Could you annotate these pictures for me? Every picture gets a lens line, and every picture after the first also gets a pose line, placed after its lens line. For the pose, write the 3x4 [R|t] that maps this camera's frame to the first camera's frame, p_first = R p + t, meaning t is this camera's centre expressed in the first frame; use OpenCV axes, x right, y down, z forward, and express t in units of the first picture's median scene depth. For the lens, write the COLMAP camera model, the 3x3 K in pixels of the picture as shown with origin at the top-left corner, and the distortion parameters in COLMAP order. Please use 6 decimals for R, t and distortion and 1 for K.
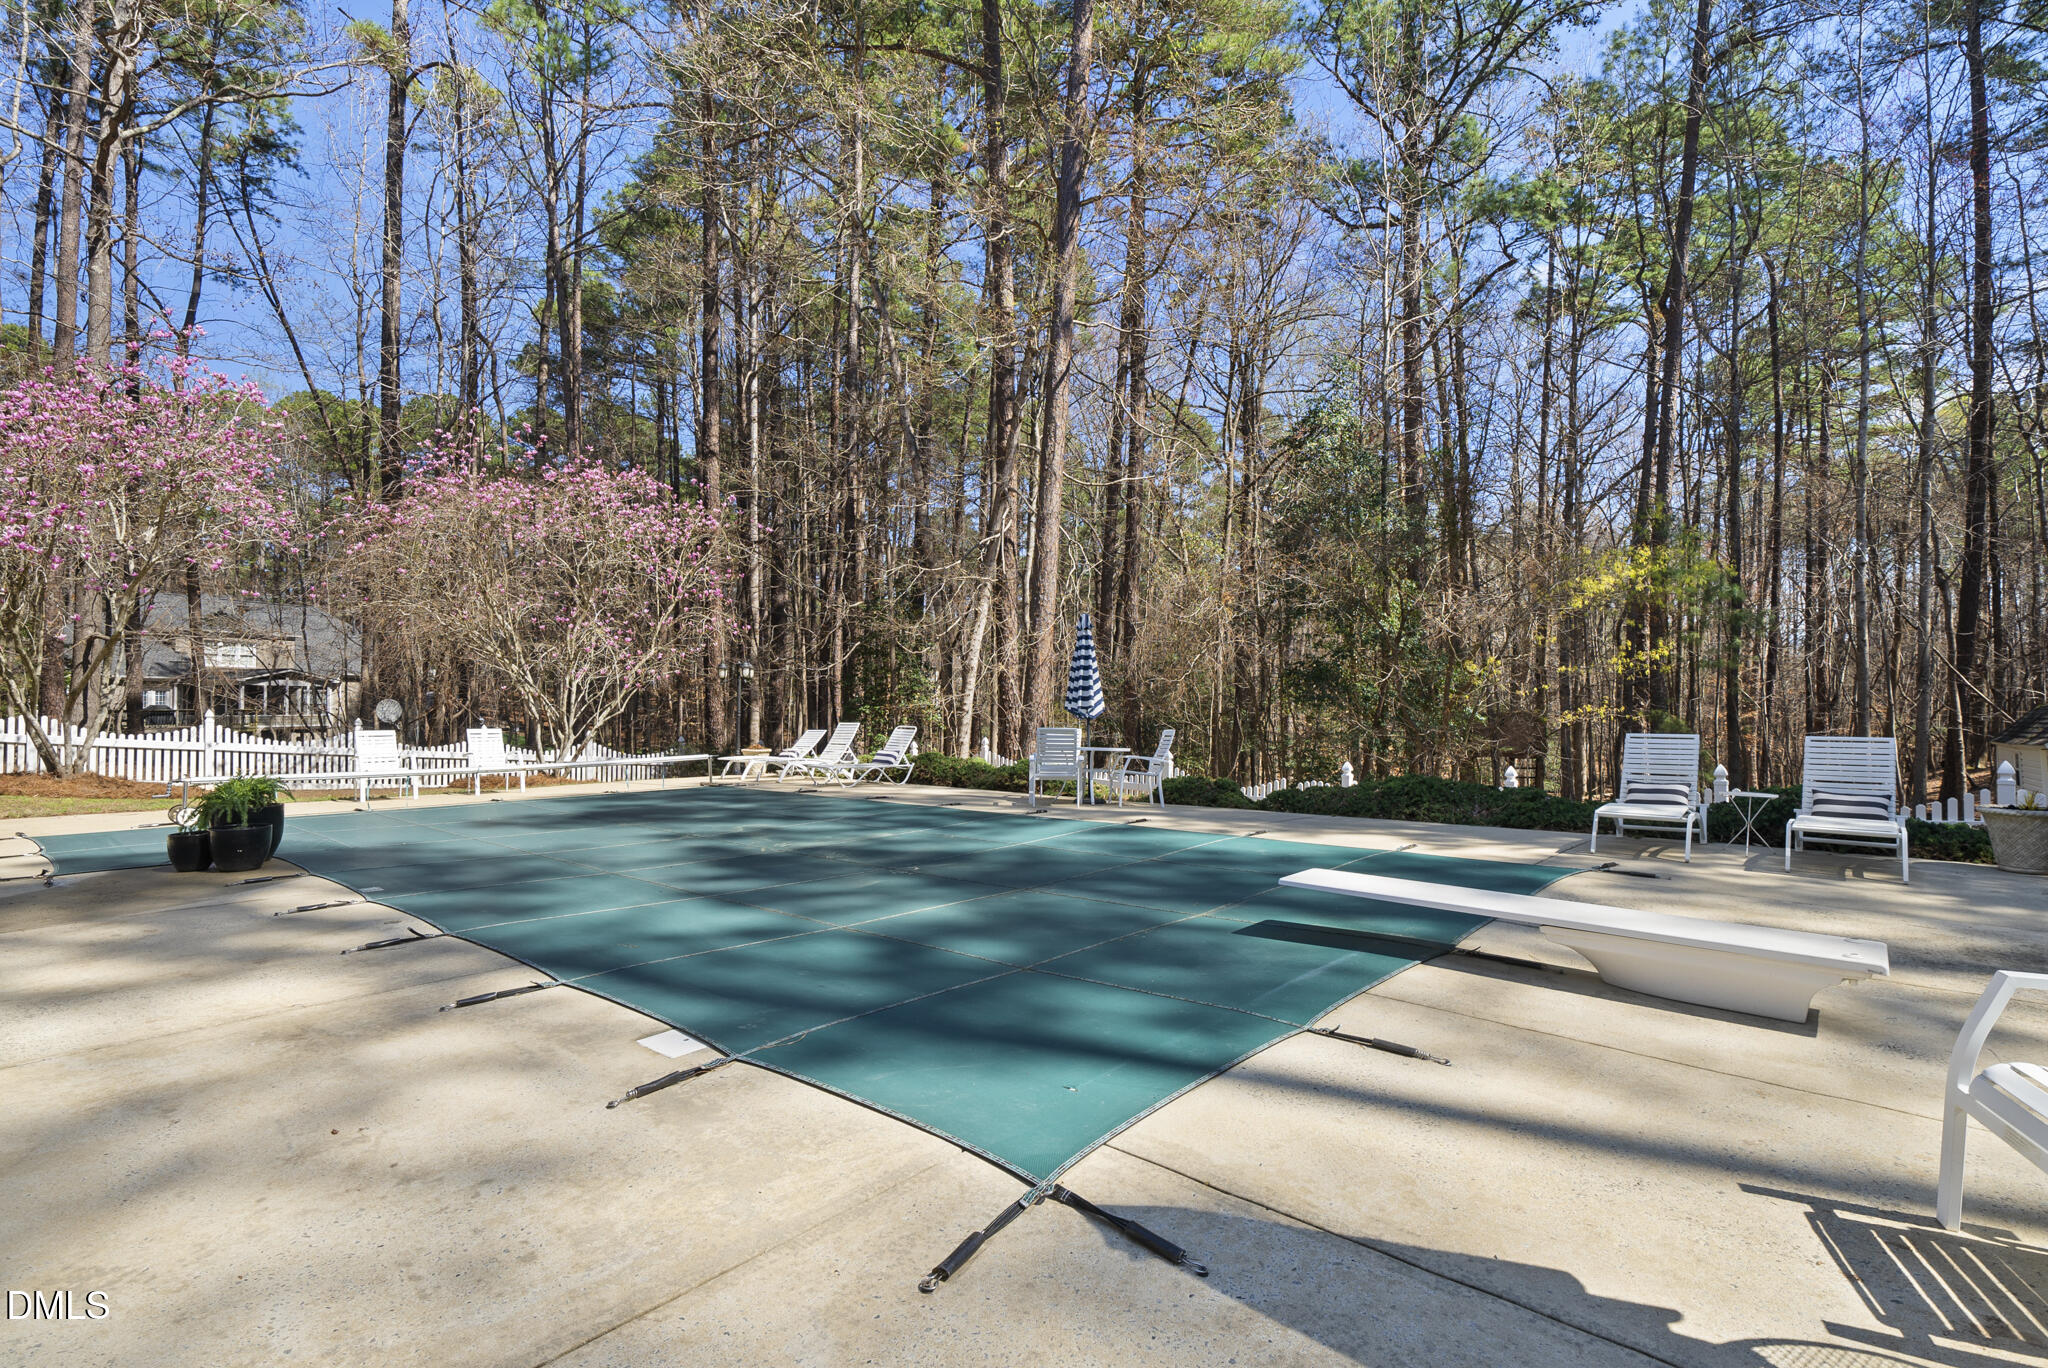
lens RADIAL K [[966.1, 0, 1017.4], [0, 966.1, 686.7], [0, 0, 1]] dist [-0.001259, 0.000157]
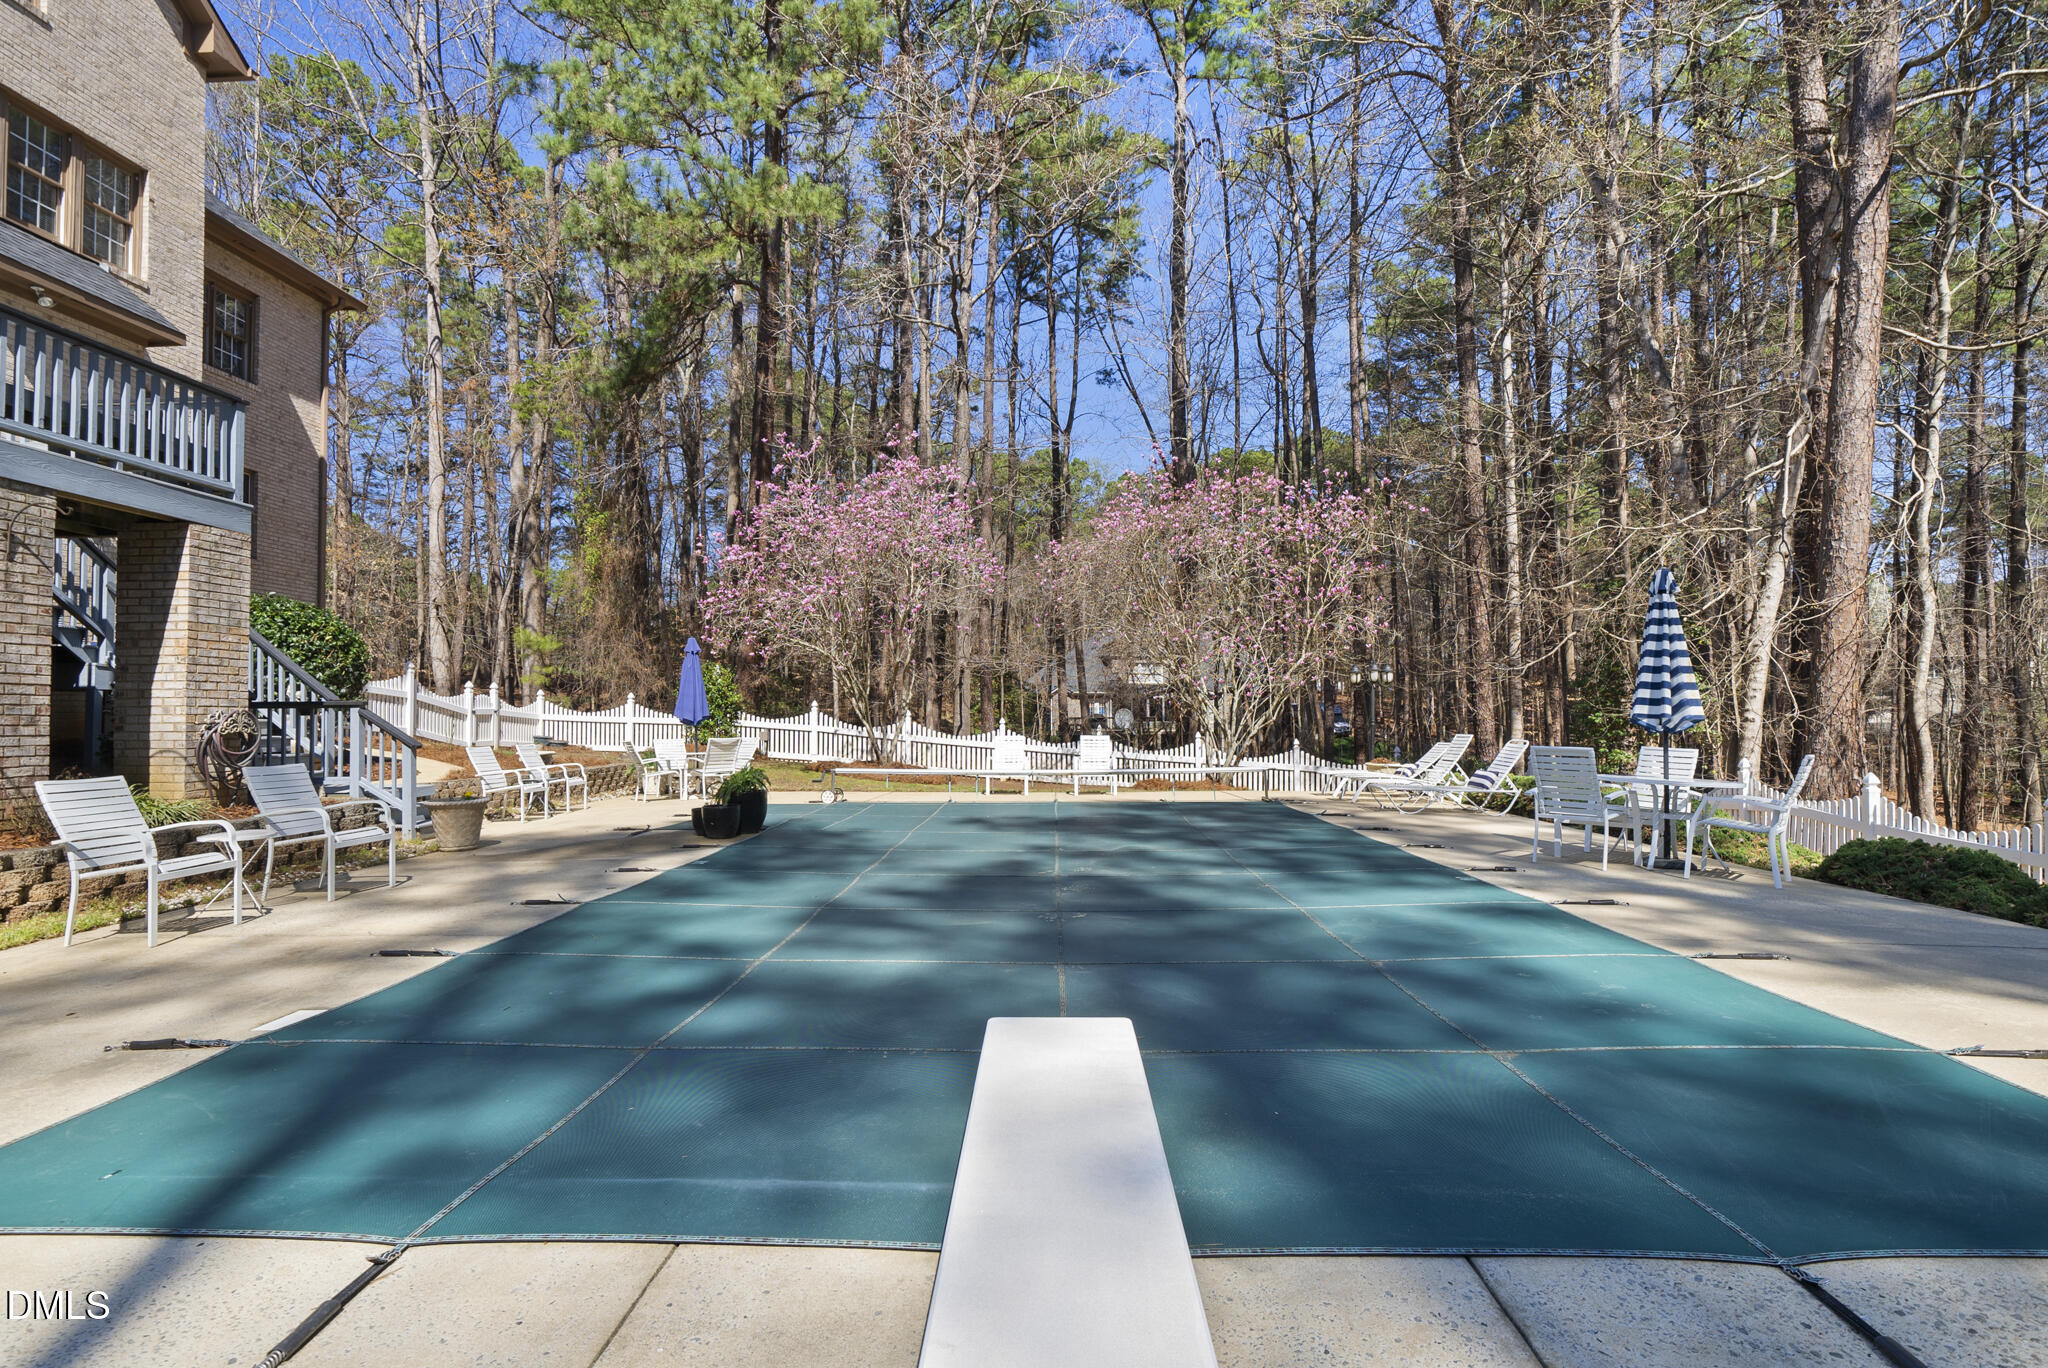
lens RADIAL K [[976.1, 0, 1018.1], [0, 976.1, 686.9], [0, 0, 1]] dist [-0.001028, -0.000093]
pose [[0.634415, -0.024496, -0.772605, 0.297895], [0.019404, 0.999687, -0.015763, 0.004485], [0.772749, -0.004991, 0.634692, 0.260556]]
